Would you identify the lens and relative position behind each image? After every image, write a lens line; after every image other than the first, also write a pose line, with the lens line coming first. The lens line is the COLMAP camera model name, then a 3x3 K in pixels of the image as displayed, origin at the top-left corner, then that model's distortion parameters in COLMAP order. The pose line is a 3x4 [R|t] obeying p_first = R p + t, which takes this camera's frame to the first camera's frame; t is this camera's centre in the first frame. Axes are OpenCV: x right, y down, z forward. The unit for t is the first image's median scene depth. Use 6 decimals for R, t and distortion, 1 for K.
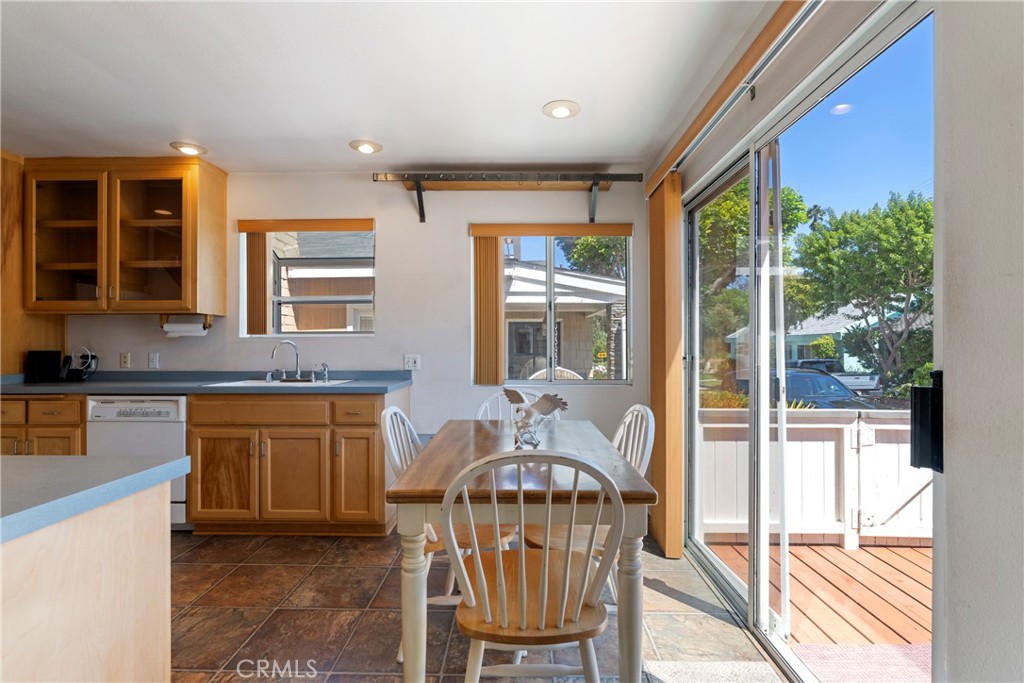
lens RADIAL K [[472.9, 0, 505.5], [0, 472.9, 344.4], [0, 0, 1]] dist [-0.008396, 0.003801]
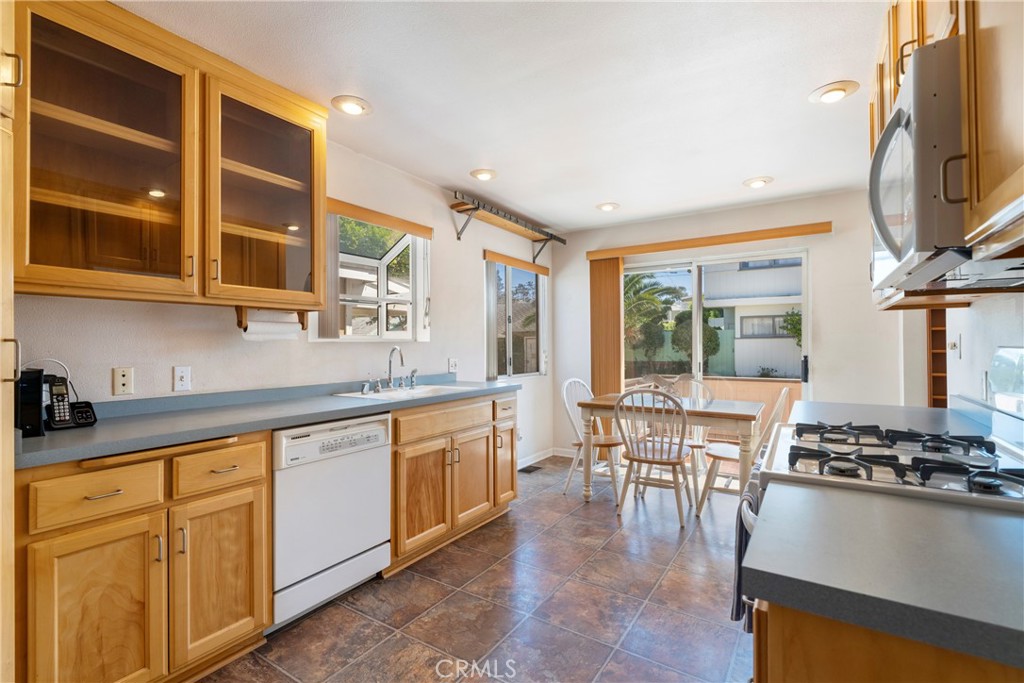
lens RADIAL K [[472.9, 0, 504.3], [0, 472.9, 338.8], [0, 0, 1]] dist [-0.008396, 0.003801]
pose [[0.528296, 0.010398, 0.848997, -1.163355], [-0.000430, 0.999928, -0.011979, -0.011536], [-0.849060, 0.005964, 0.528263, 0.344496]]
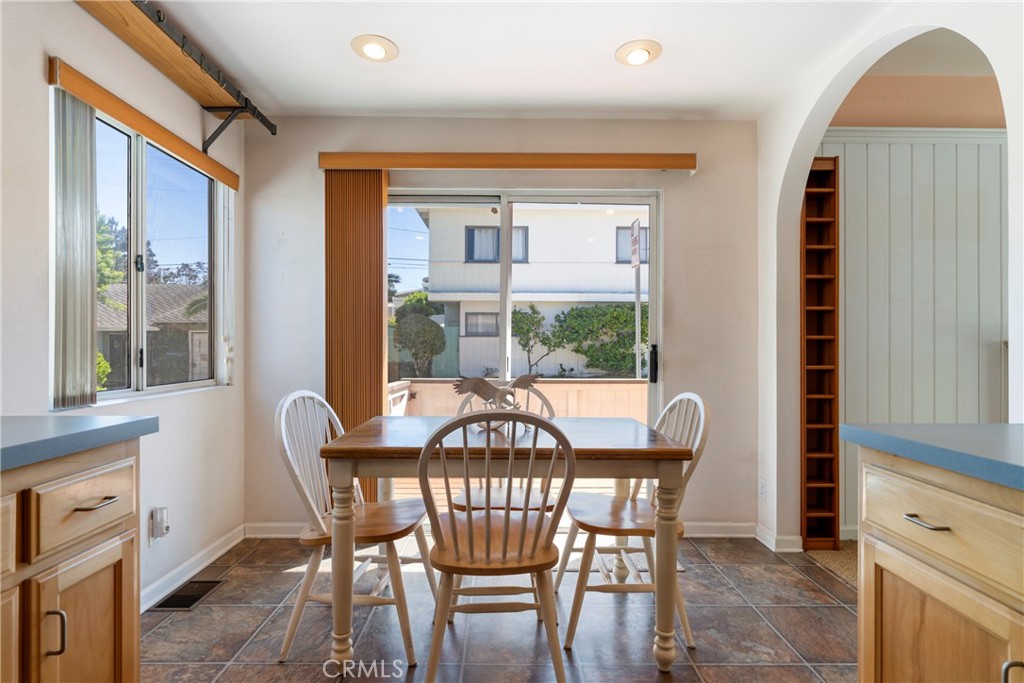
lens RADIAL K [[514.4, 0, 512.2], [0, 514.4, 345.7], [0, 0, 1]] dist [-0.000531, 0.000421]
pose [[-0.044316, 0.002162, 0.999015, -0.690007], [-0.006929, 0.999973, -0.002471, 0.019369], [-0.998994, -0.007031, -0.044299, 0.596620]]
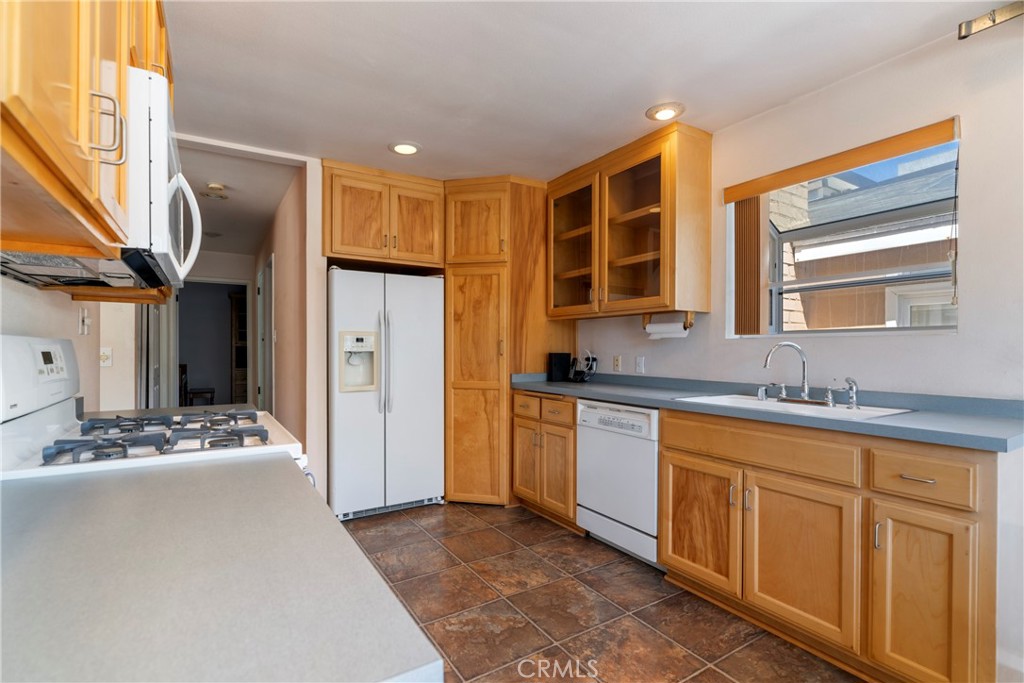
lens RADIAL K [[472.9, 0, 512.6], [0, 472.9, 351.4], [0, 0, 1]] dist [-0.008396, 0.003801]
pose [[0.558498, 0.009418, -0.829452, -0.121687], [-0.001889, 0.999947, 0.010081, -0.000909], [0.829504, -0.004063, 0.558486, 0.295785]]
